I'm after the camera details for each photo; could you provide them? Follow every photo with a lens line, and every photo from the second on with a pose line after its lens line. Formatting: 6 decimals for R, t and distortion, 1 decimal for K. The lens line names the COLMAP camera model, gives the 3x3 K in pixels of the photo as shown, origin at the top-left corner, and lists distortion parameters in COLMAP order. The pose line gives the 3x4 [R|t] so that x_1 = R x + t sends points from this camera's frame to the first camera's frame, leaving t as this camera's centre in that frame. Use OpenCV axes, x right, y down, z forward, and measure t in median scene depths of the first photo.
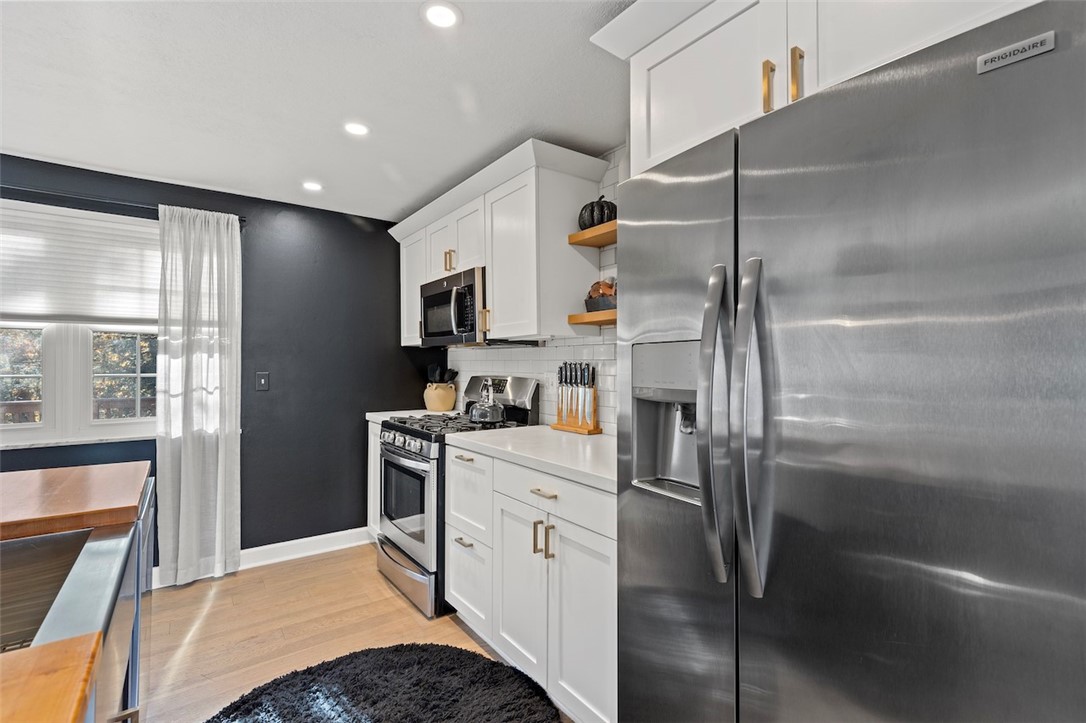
lens RADIAL K [[494.1, 0, 545.4], [0, 494.1, 360.3], [0, 0, 1]] dist [0.008239, 0.000012]
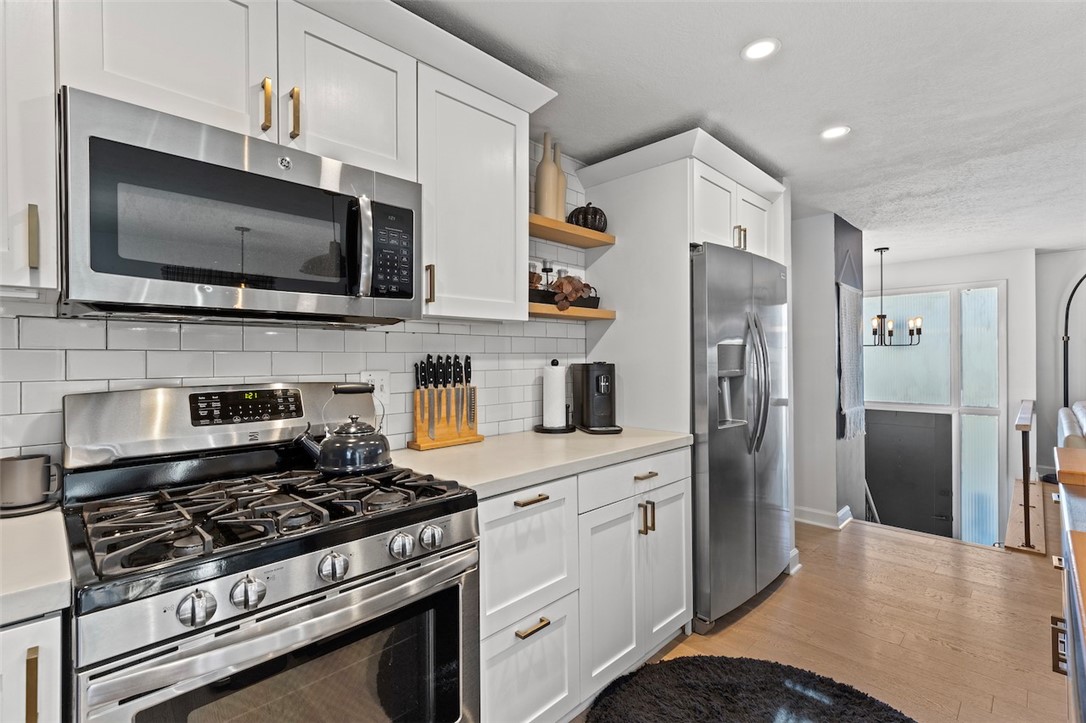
lens RADIAL K [[494.1, 0, 545.4], [0, 494.1, 360.3], [0, 0, 1]] dist [0.008239, 0.000012]
pose [[-0.154338, -0.000279, 0.988018, -0.943060], [0.001829, 0.999998, 0.000568, 0.012795], [-0.988016, 0.001895, -0.154338, 1.251918]]
